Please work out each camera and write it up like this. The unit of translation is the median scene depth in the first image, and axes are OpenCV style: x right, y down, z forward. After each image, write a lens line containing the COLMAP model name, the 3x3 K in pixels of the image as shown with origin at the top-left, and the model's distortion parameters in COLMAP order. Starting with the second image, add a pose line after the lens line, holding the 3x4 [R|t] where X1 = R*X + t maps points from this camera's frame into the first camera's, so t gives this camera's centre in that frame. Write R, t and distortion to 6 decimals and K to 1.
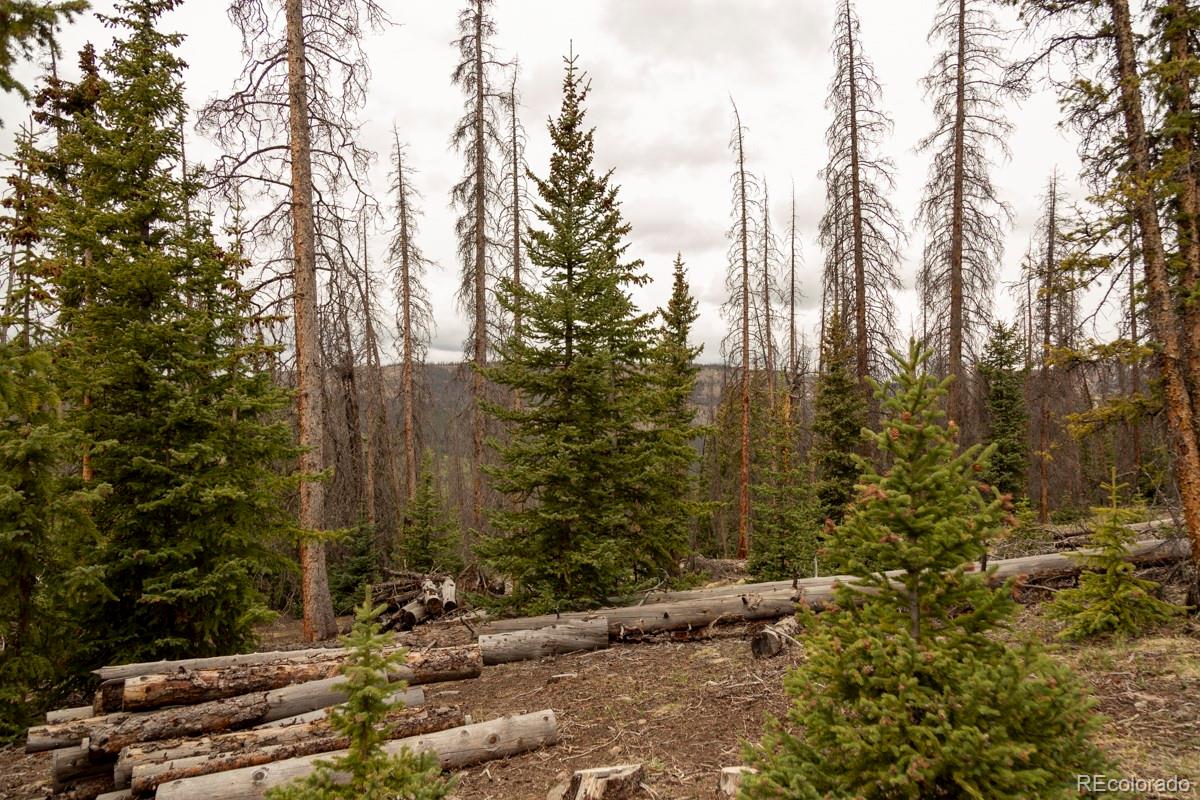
lens RADIAL K [[787.2, 0, 600.0], [0, 787.2, 400.0], [0, 0, 1]] dist [0.004870, 0.001937]
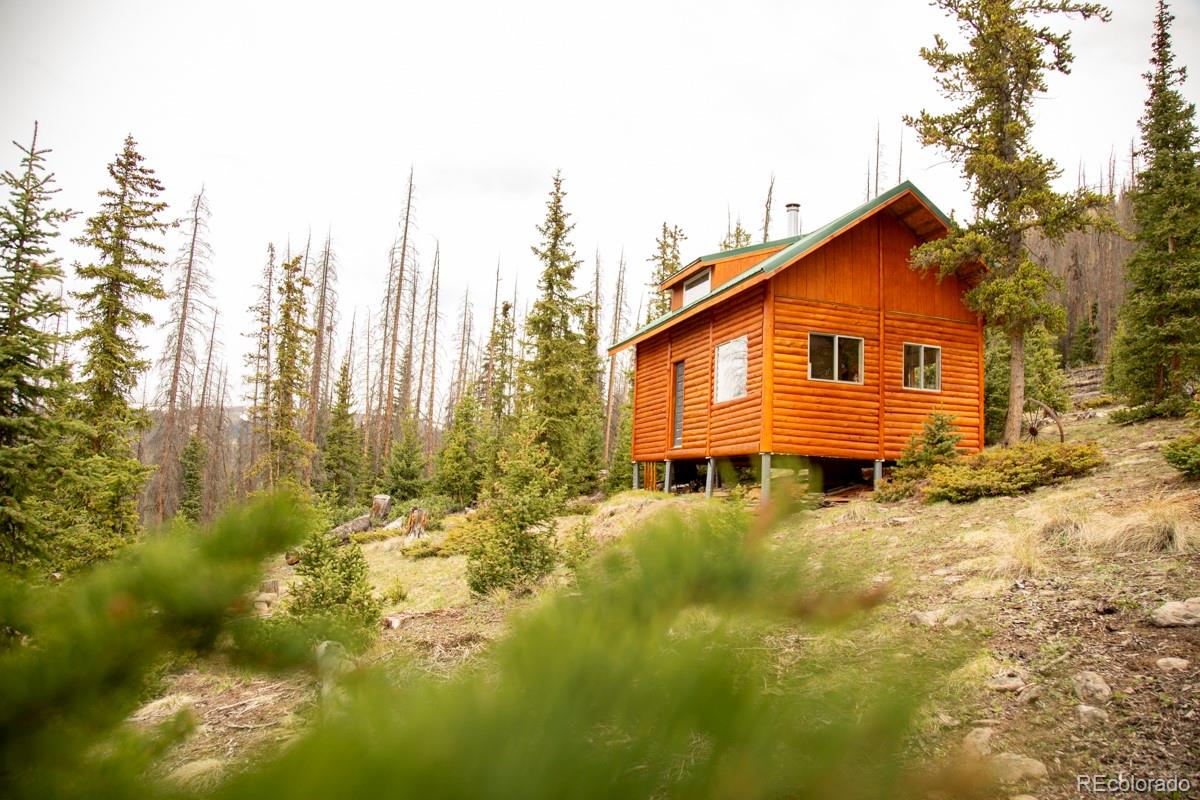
lens RADIAL K [[813.8, 0, 597.2], [0, 813.8, 415.7], [0, 0, 1]] dist [-0.138501, 0.103520]
pose [[0.525718, 0.092946, 0.845566, -0.518249], [-0.066202, 0.995468, -0.068263, -0.078640], [-0.848079, -0.020091, 0.529488, -0.709592]]
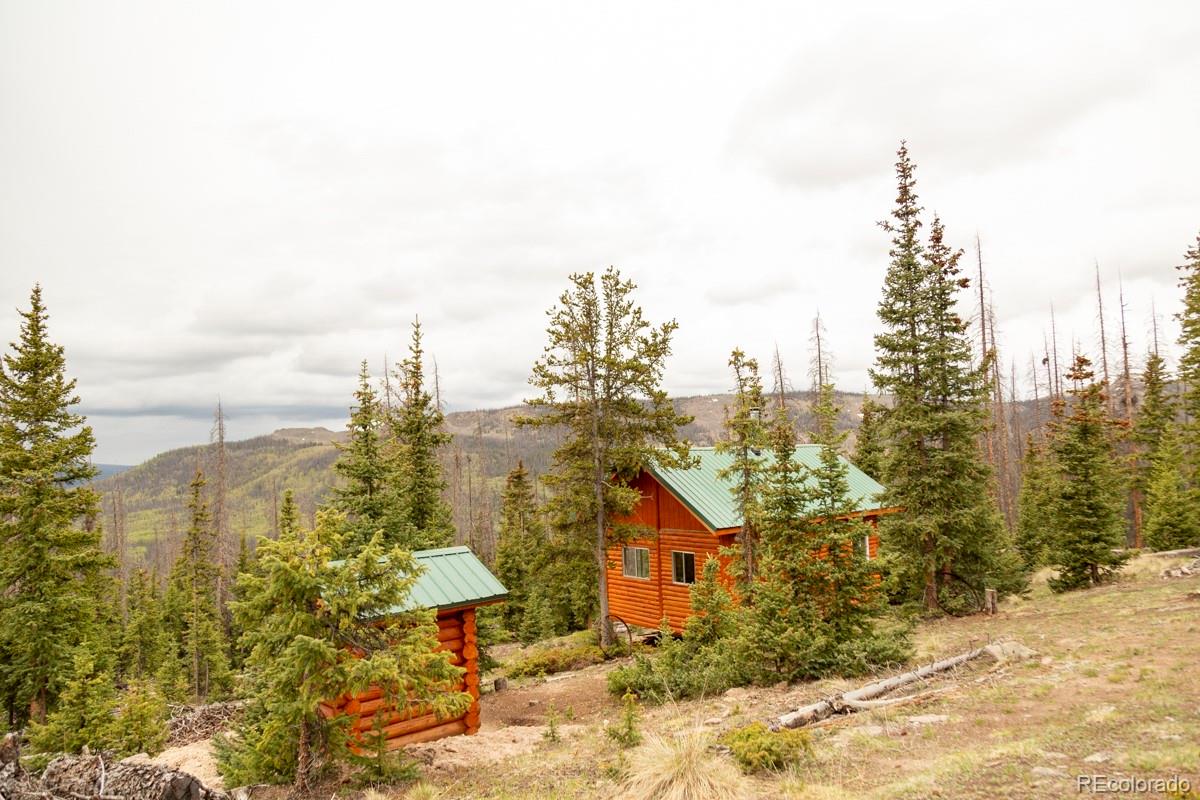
lens RADIAL K [[787.2, 0, 600.0], [0, 787.2, 400.0], [0, 0, 1]] dist [0.004870, 0.001937]
pose [[0.989148, -0.050902, -0.137825, 0.124054], [0.044959, 0.997934, -0.045900, -0.307075], [0.139877, 0.039206, 0.989392, -1.422297]]
